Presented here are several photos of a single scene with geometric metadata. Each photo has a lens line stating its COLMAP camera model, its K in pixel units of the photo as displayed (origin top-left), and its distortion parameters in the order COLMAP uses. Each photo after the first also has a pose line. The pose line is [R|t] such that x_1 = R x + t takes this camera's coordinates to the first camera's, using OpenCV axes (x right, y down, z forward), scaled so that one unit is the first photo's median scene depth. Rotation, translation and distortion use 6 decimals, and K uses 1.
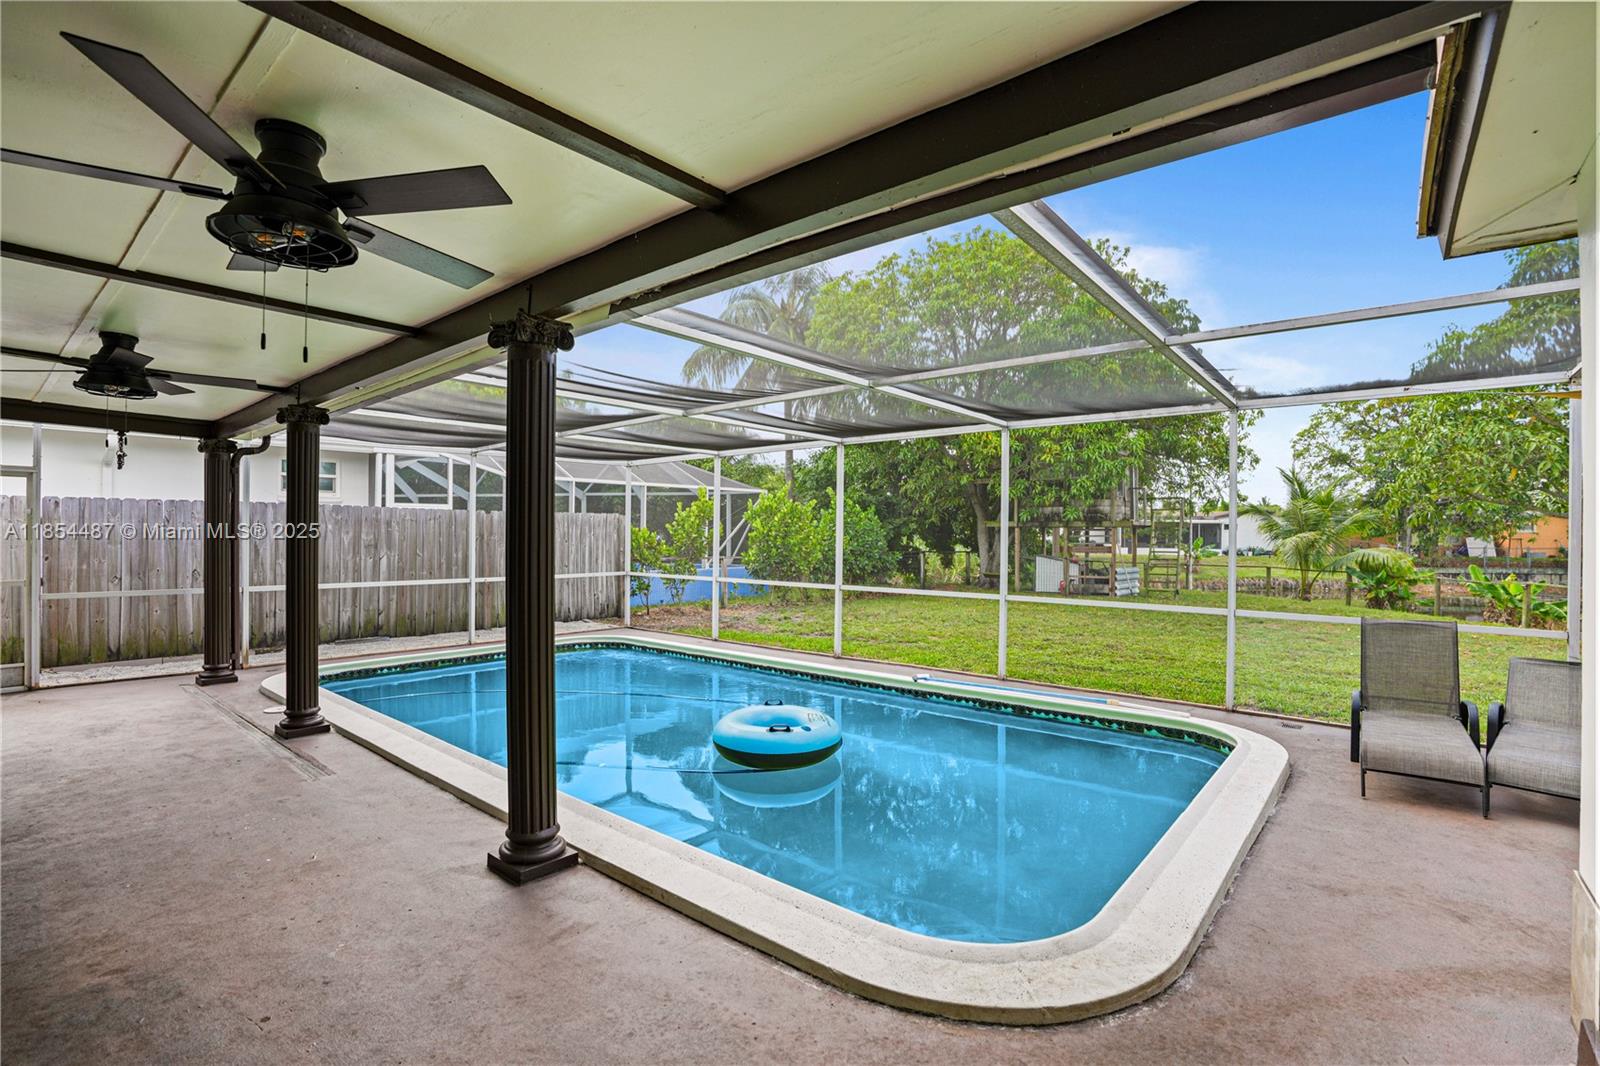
lens RADIAL K [[743.9, 0, 808.5], [0, 743.9, 525.8], [0, 0, 1]] dist [-0.070377, 0.027755]
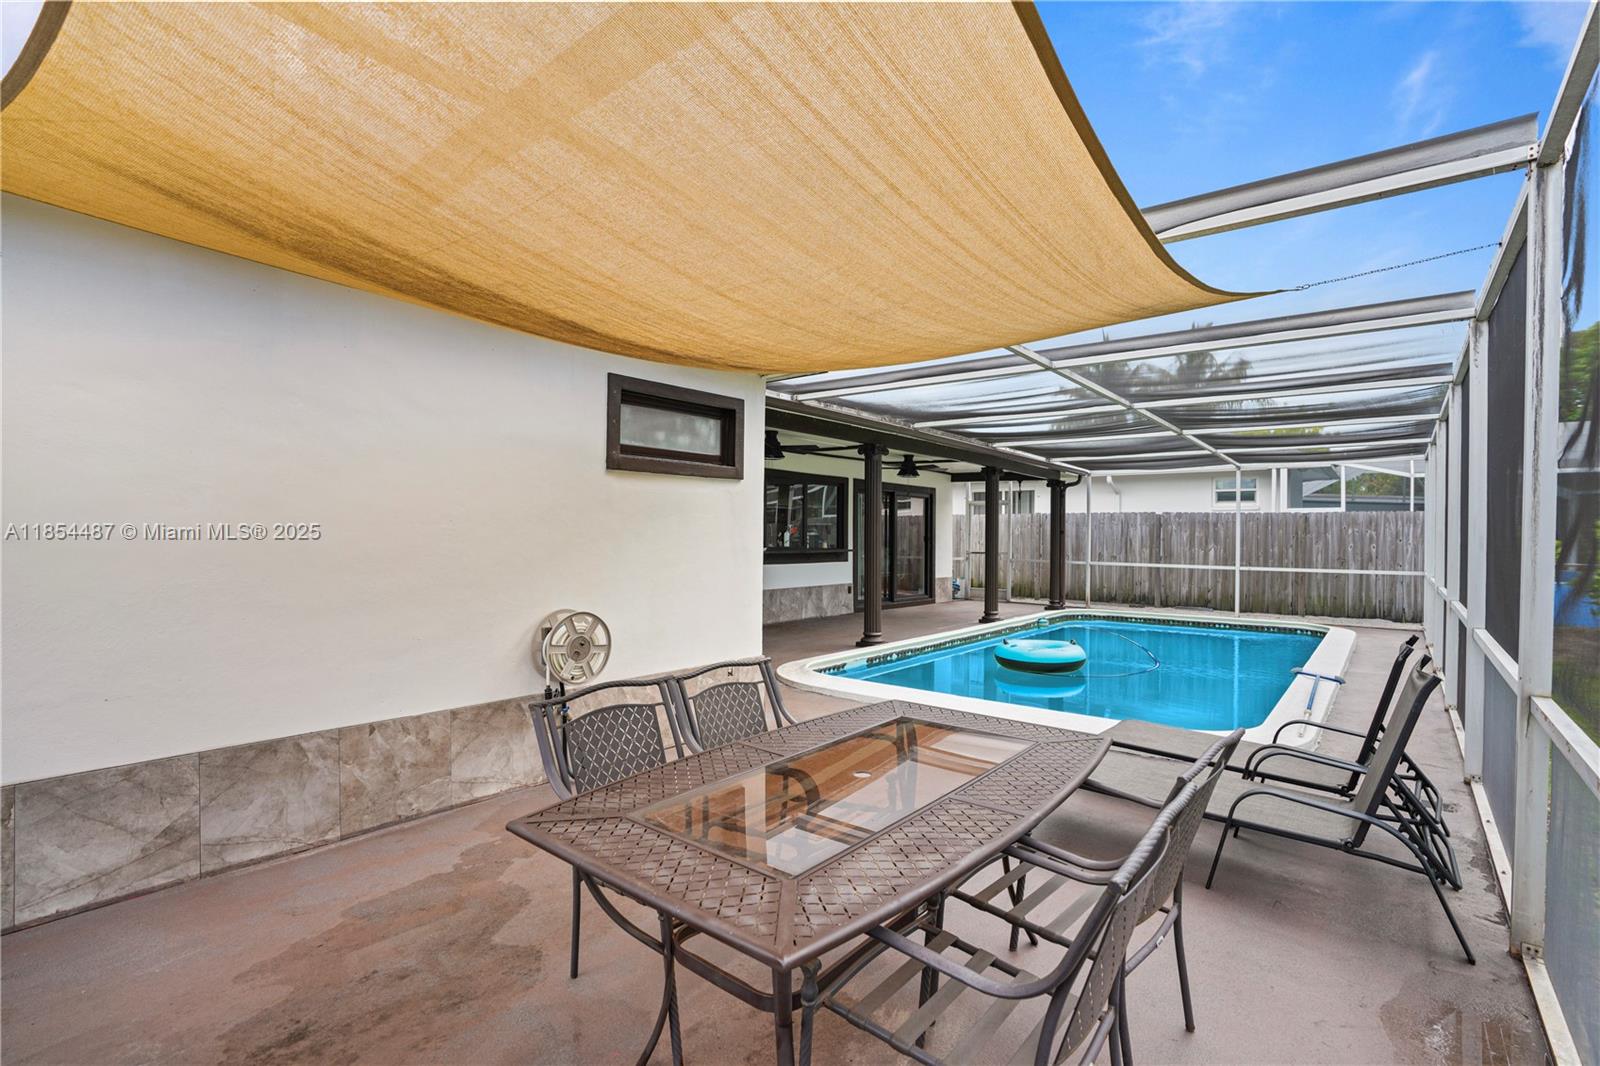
lens RADIAL K [[743.9, 0, 808.5], [0, 743.9, 525.8], [0, 0, 1]] dist [-0.070377, 0.027755]
pose [[0.022375, -0.011249, -0.999686, 0.750726], [-0.000861, 0.999936, -0.011271, 0.014712], [0.999749, 0.001113, 0.022364, 0.220222]]
